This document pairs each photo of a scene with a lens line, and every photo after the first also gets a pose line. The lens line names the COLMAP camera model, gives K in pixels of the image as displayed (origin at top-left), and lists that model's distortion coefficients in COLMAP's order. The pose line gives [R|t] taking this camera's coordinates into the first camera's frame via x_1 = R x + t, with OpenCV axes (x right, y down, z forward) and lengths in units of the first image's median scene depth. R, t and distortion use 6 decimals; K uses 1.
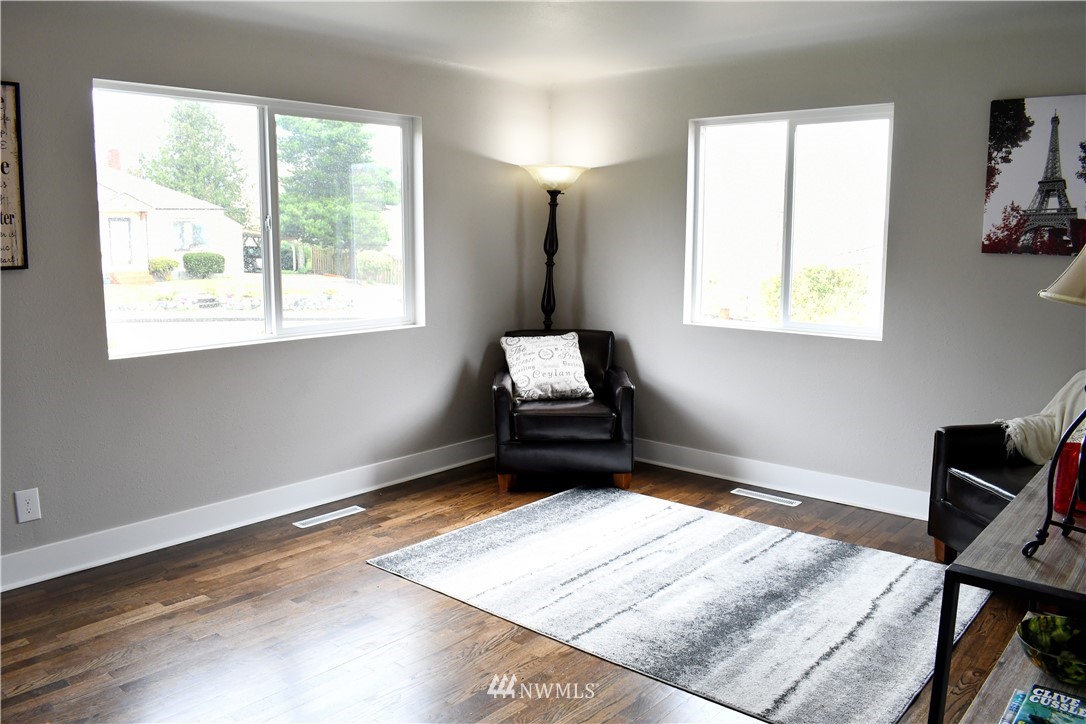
lens RADIAL K [[849.4, 0, 540.9], [0, 849.4, 358.1], [0, 0, 1]] dist [-0.094998, 0.018757]
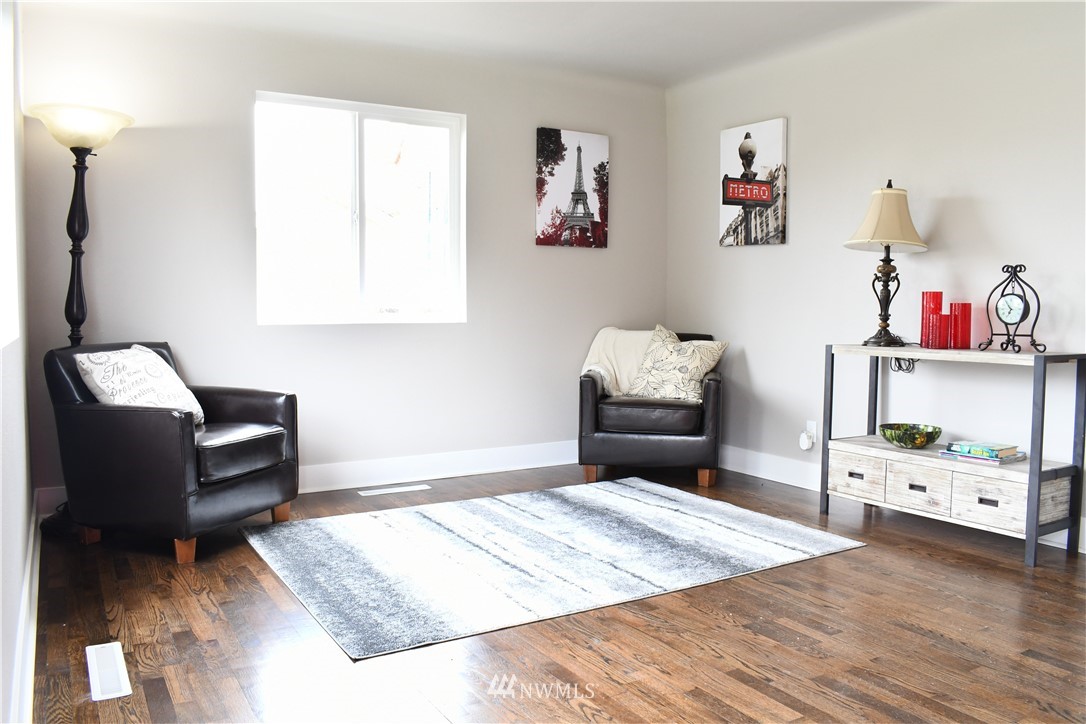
lens RADIAL K [[849.4, 0, 541.9], [0, 849.4, 364.9], [0, 0, 1]] dist [-0.094998, 0.018757]
pose [[0.311719, -0.071195, 0.947503, -0.739654], [0.136659, 0.990180, 0.029442, 0.018825], [-0.940295, 0.120308, 0.318388, 0.620858]]
